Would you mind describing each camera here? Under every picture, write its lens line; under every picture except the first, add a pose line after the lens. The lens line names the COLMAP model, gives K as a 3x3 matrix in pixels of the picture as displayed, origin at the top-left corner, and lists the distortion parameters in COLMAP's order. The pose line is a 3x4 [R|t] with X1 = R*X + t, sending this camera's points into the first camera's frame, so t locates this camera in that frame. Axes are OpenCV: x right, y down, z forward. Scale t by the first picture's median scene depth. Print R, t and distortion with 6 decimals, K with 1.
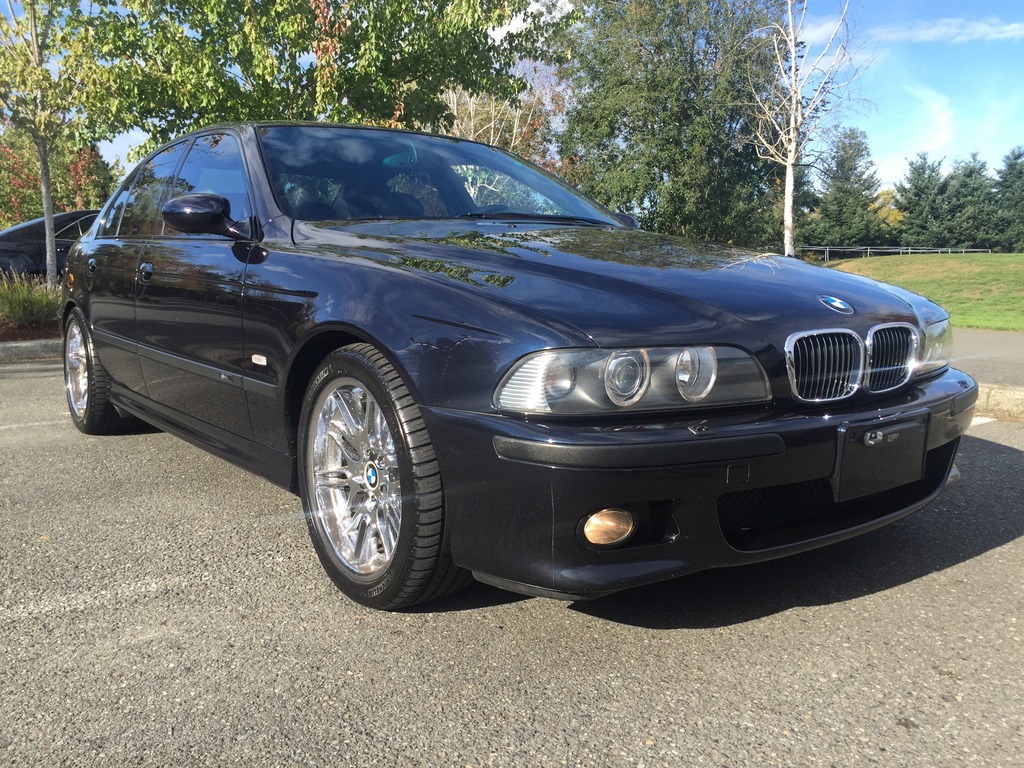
lens RADIAL K [[869.2, 0, 512.5], [0, 869.2, 381.1], [0, 0, 1]] dist [0.044041, -0.064590]
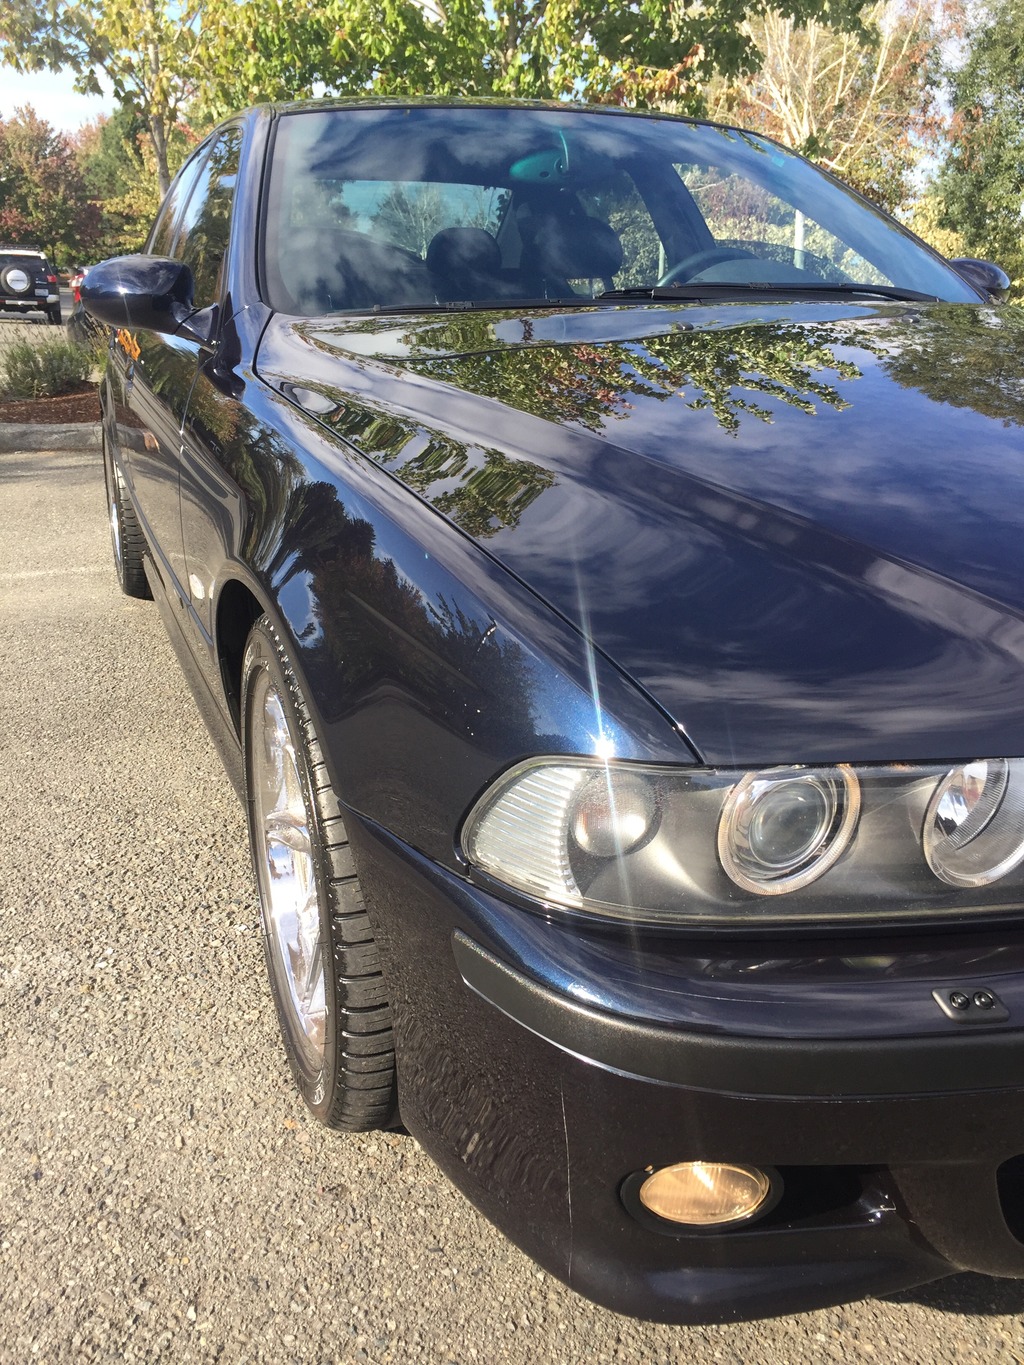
lens RADIAL K [[1158.6, 0, 539.8], [0, 1158.6, 670.9], [0, 0, 1]] dist [0.044041, -0.064590]
pose [[0.963472, 0.082909, -0.254654, 0.129352], [-0.031986, 0.979691, 0.197946, -0.147536], [0.265893, -0.182570, 0.946556, 0.416607]]
